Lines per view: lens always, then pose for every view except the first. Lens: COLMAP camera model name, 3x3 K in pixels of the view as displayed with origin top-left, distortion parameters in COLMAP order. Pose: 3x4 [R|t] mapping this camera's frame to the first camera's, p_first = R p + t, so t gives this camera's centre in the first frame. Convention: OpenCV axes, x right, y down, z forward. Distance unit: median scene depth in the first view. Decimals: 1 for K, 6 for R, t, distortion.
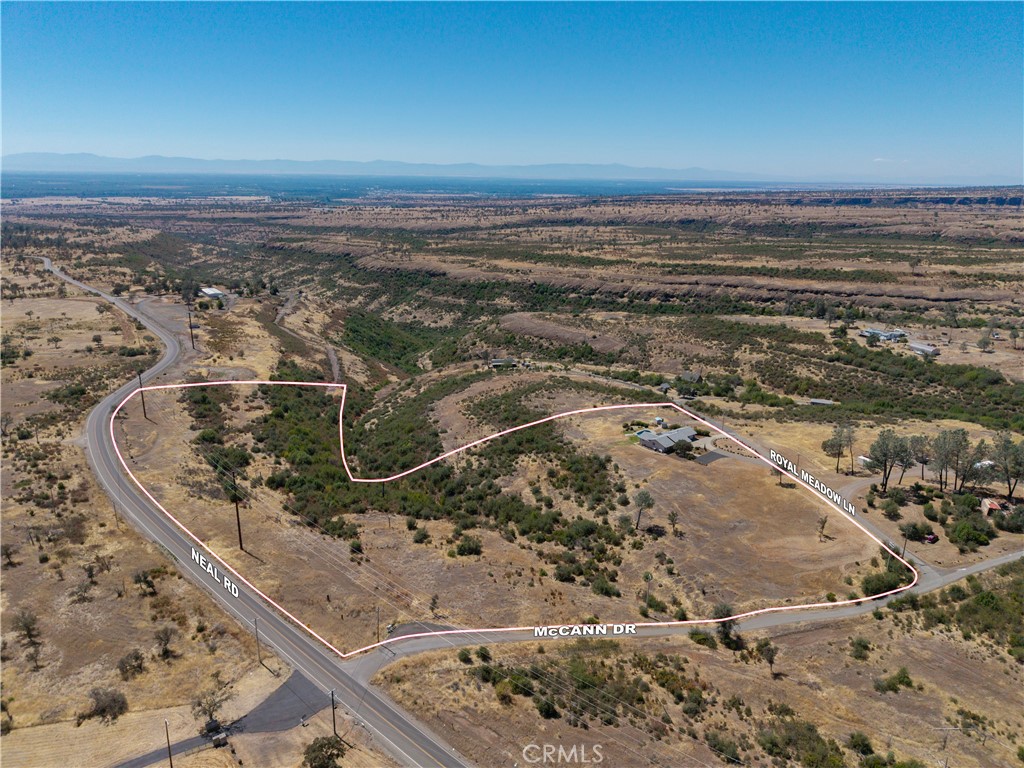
lens RADIAL K [[681.9, 0, 512.0], [0, 681.9, 384.0], [0, 0, 1]] dist [0.054180, -0.065553]
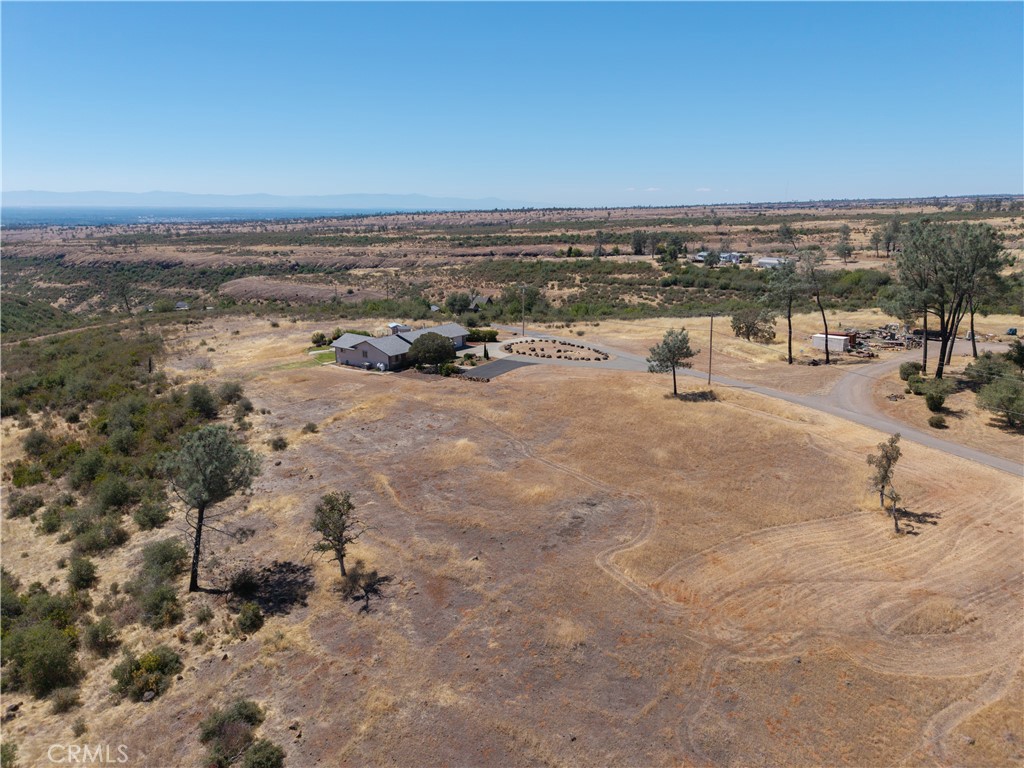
lens RADIAL K [[681.9, 0, 512.0], [0, 681.9, 384.0], [0, 0, 1]] dist [0.054180, -0.065553]
pose [[0.961557, -0.079128, 0.262959, 0.086744], [0.089758, 0.995552, -0.028639, 0.059082], [-0.259523, 0.051141, 0.964382, 0.276305]]
